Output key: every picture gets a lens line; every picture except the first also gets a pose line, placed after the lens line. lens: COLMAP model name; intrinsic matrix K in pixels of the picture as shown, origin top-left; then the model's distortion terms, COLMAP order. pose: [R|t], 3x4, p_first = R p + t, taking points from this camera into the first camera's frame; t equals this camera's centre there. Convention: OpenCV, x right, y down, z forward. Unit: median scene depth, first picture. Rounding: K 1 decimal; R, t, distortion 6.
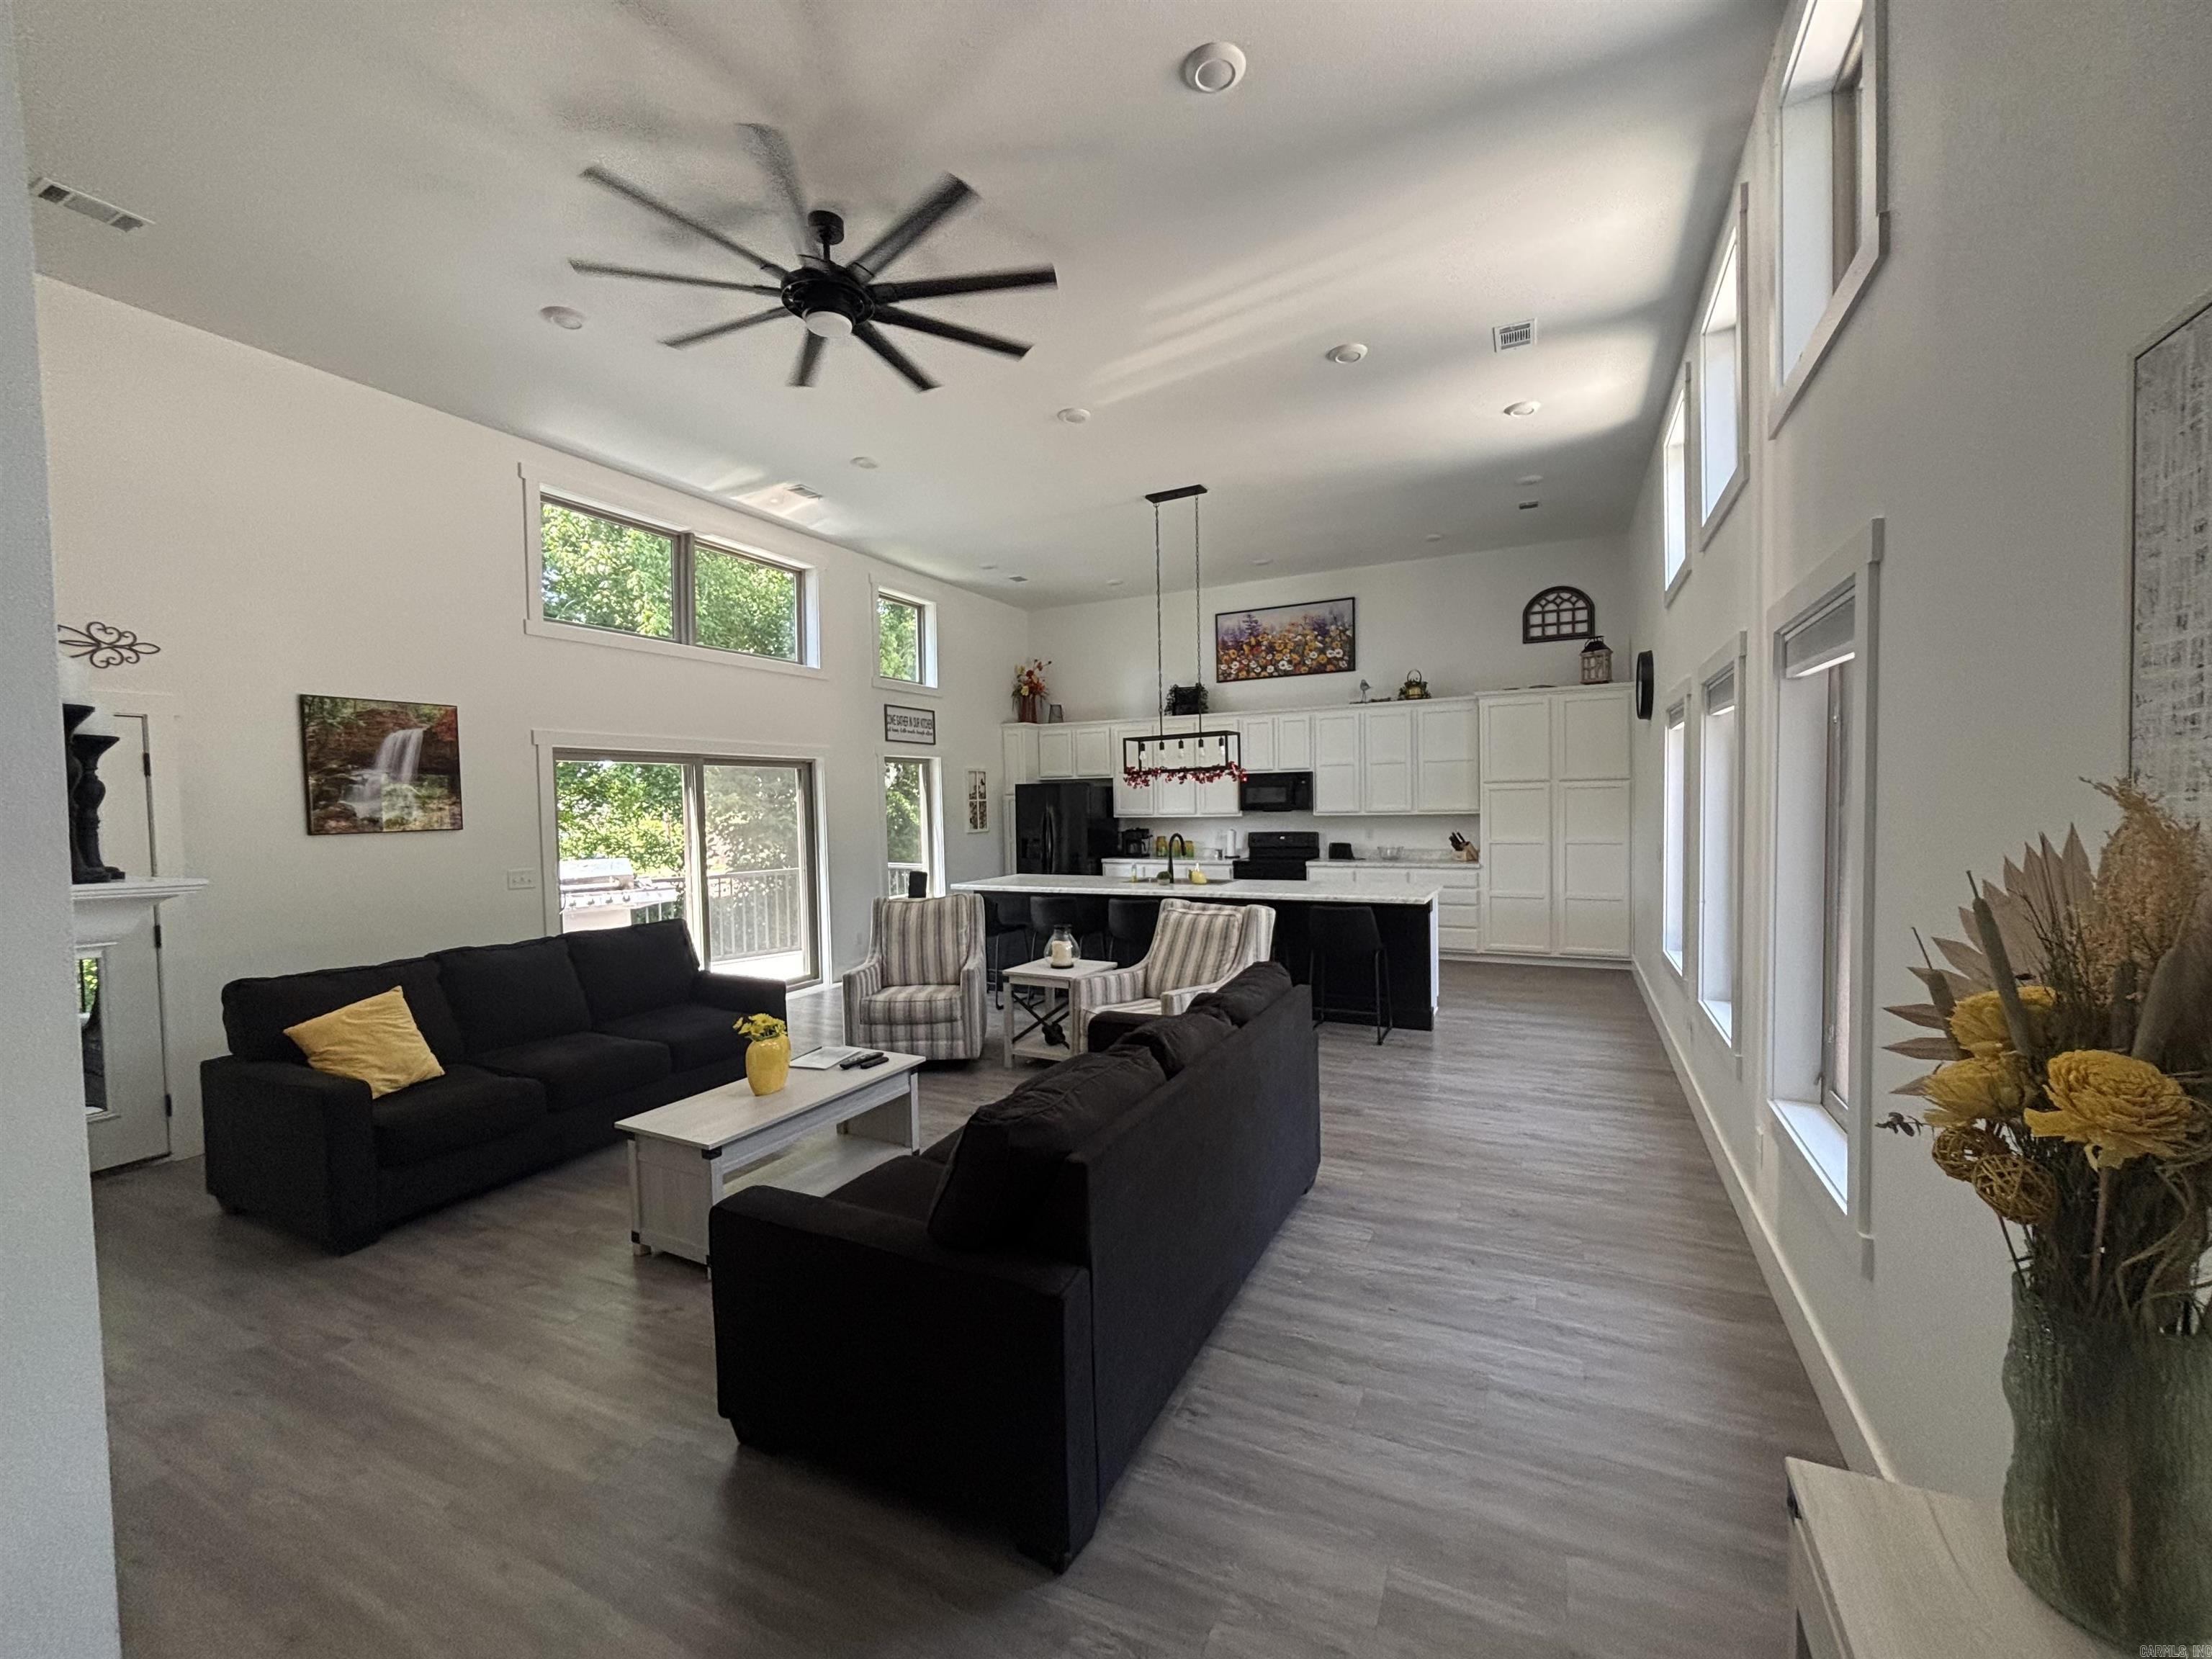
lens RADIAL K [[904.6, 0, 1109.8], [0, 904.6, 834.5], [0, 0, 1]] dist [-0.001512, -0.000762]
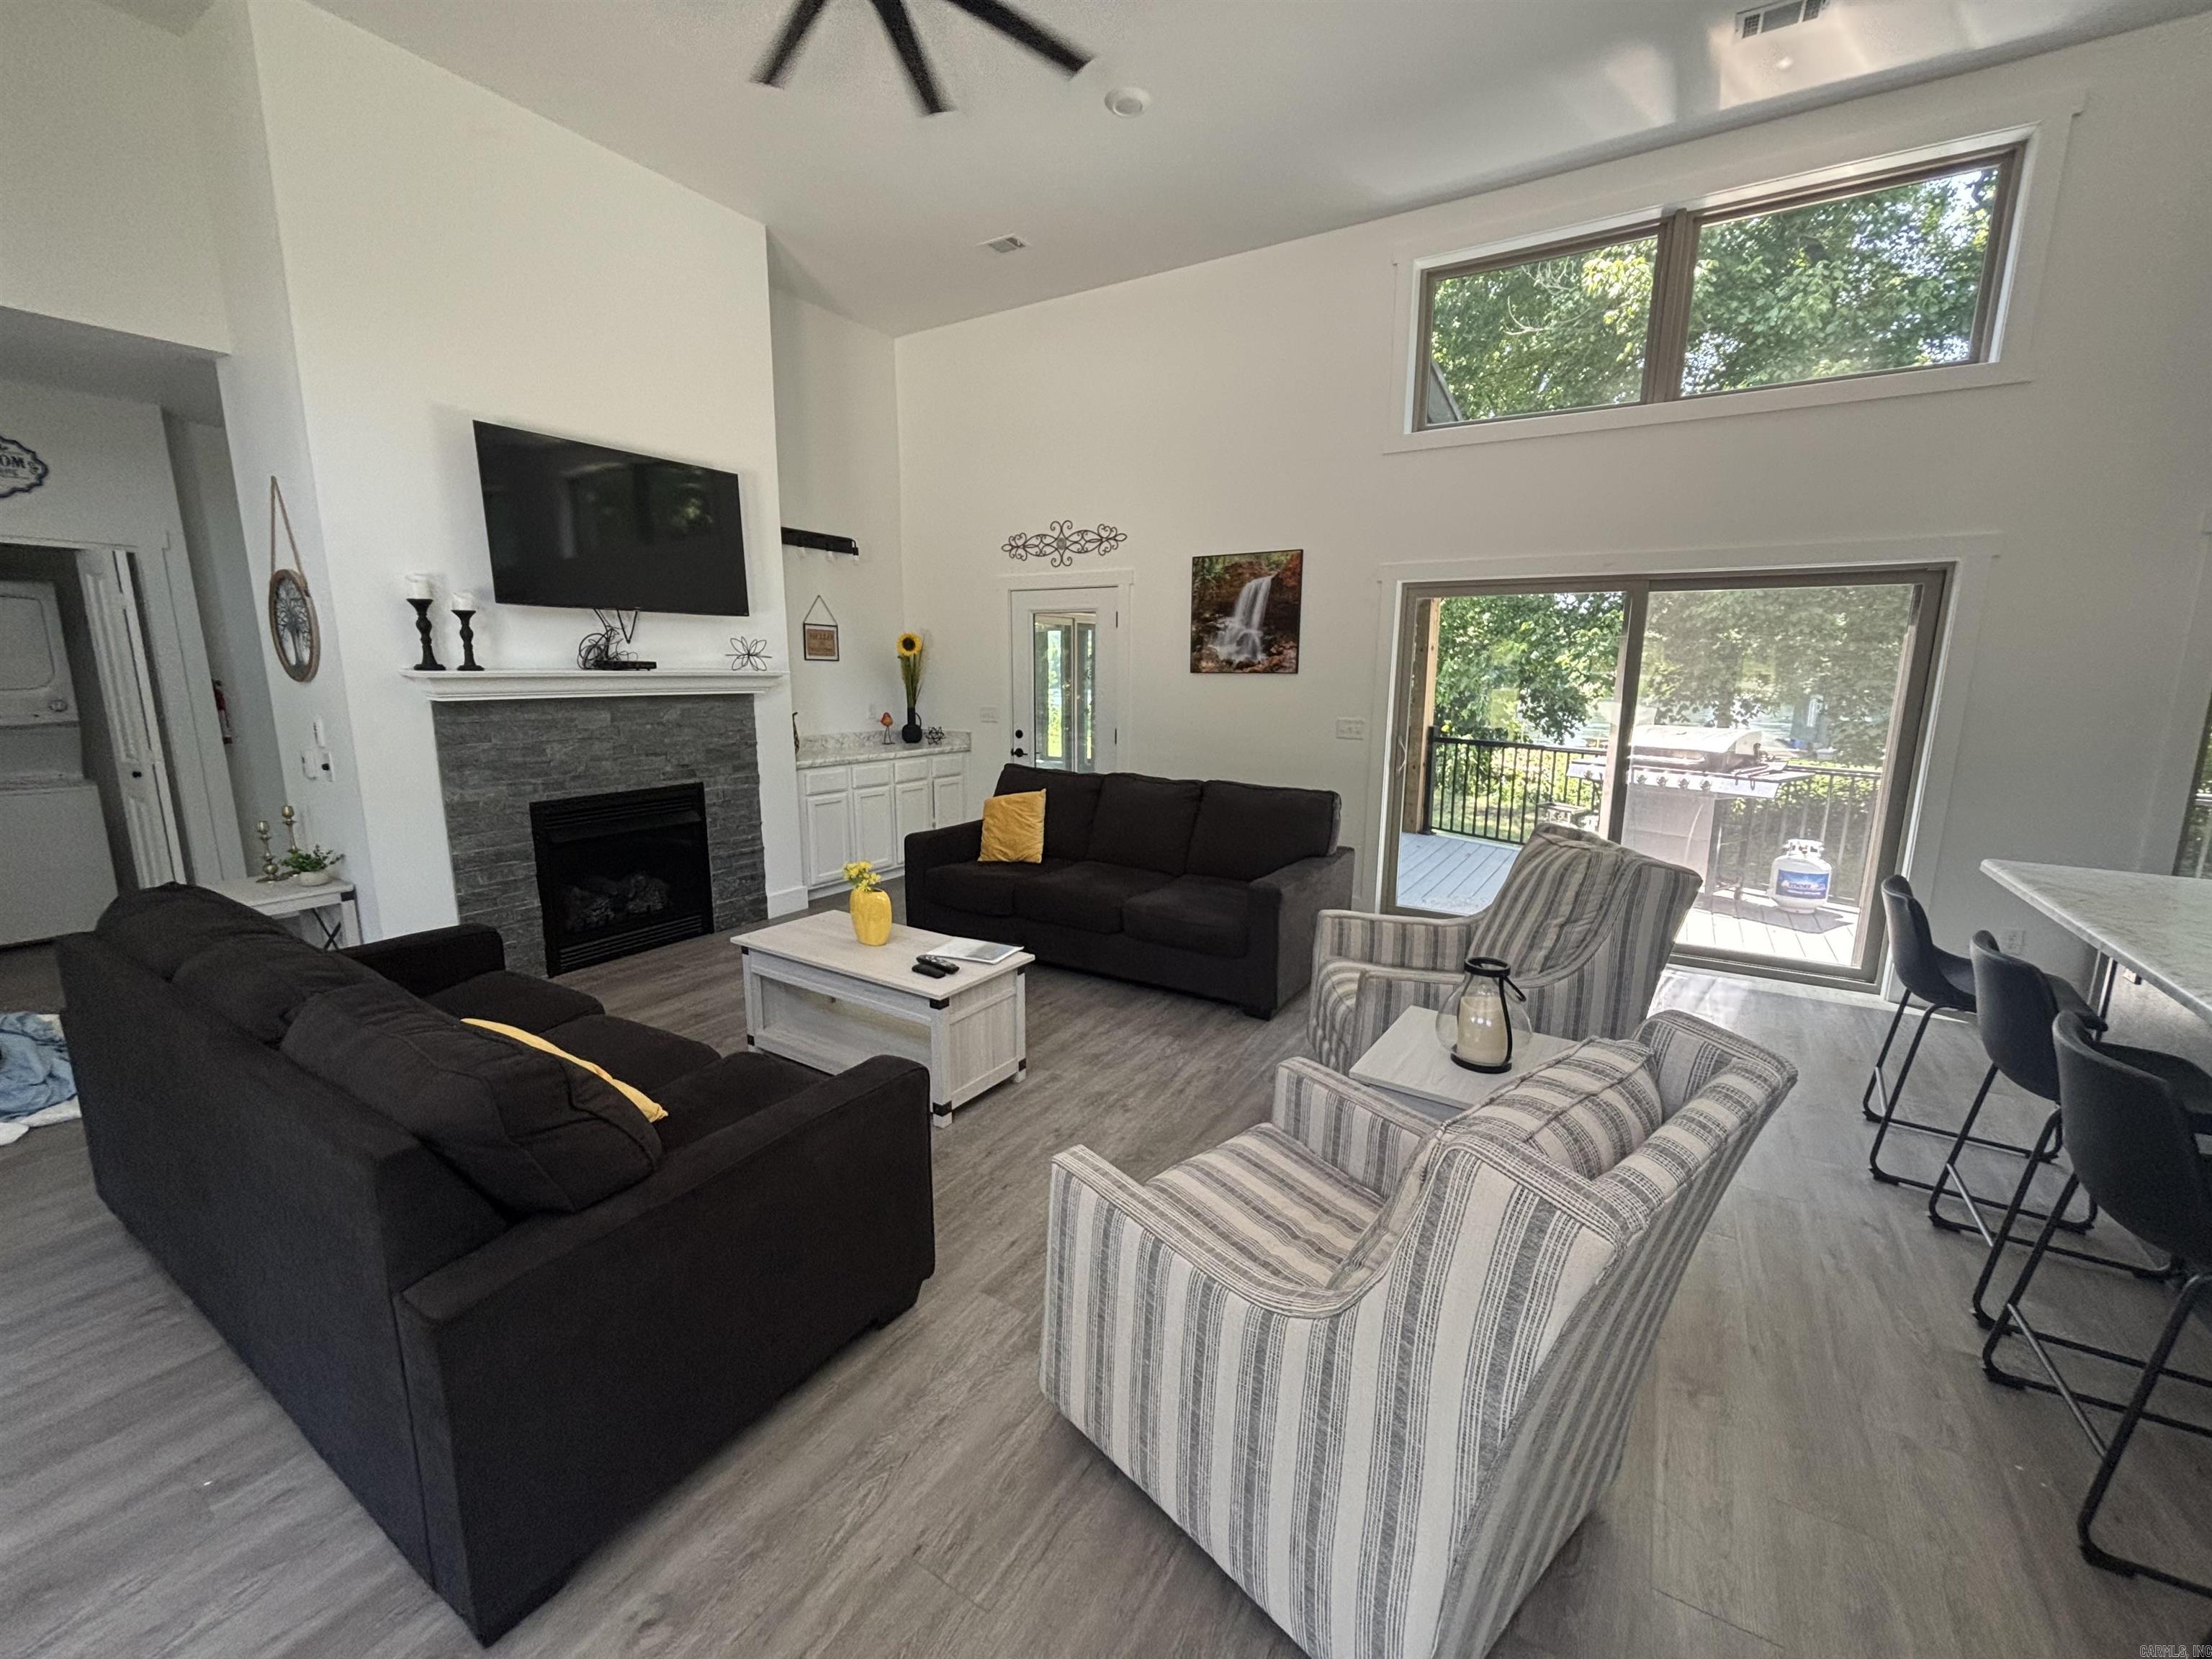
lens RADIAL K [[904.6, 0, 1104.3], [0, 904.6, 831.5], [0, 0, 1]] dist [-0.001512, -0.000762]
pose [[-0.106448, 0.195615, -0.974886, 0.376887], [-0.043157, 0.978624, 0.201077, -0.028917], [0.993381, 0.063477, -0.095731, 0.962572]]
